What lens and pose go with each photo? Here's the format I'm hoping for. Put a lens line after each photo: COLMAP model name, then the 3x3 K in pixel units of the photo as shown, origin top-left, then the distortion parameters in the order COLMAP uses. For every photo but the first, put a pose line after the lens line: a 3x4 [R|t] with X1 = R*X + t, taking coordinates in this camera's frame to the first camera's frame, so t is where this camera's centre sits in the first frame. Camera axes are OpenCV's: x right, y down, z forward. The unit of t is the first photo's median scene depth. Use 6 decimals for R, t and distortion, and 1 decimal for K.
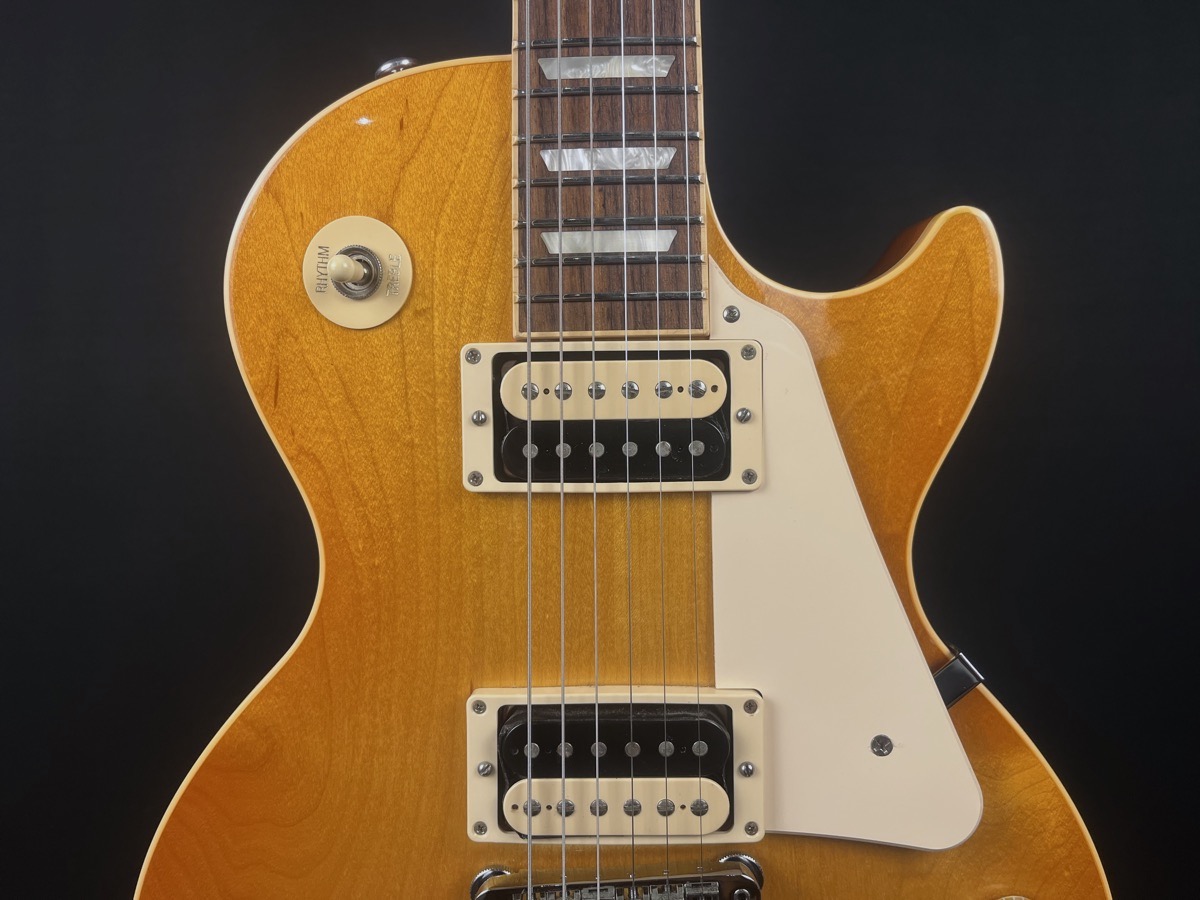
lens RADIAL K [[901.4, 0, 584.4], [0, 901.4, 449.7], [0, 0, 1]] dist [0.057225, -0.107140]
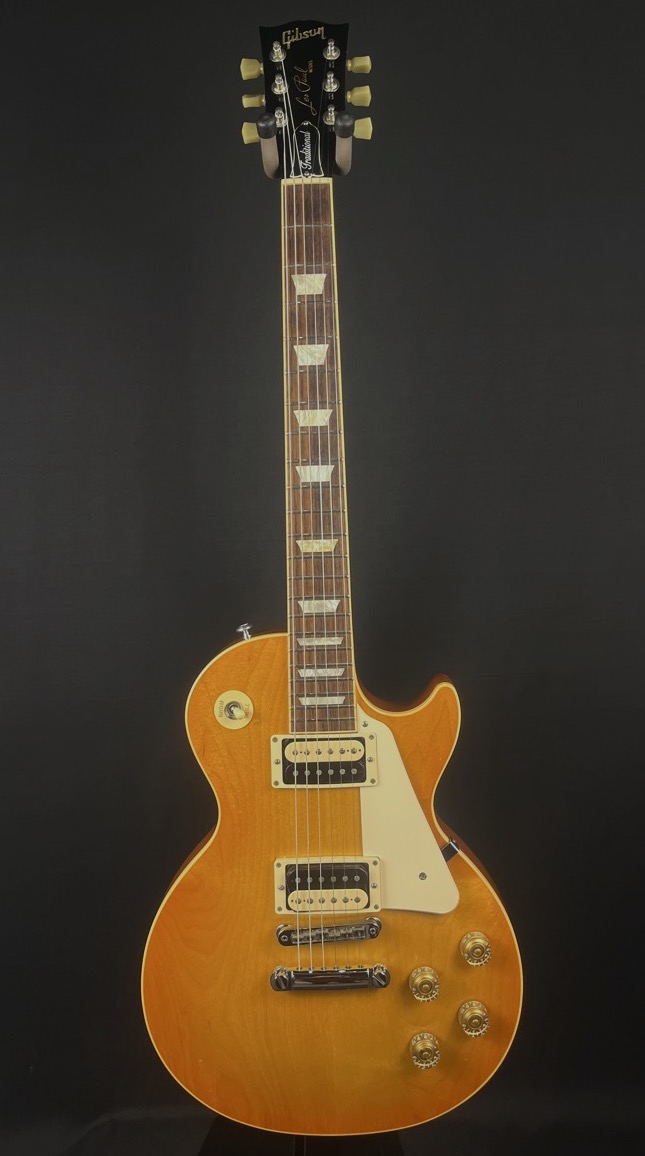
lens RADIAL K [[787.0, 0, 322.5], [0, 787.0, 578.0], [0, 0, 1]] dist [-0.001737, -0.001082]
pose [[0.999773, -0.016078, 0.014009, -0.000363], [0.016948, 0.997783, -0.064359, -0.452450], [-0.012943, 0.064582, 0.997828, -1.517696]]
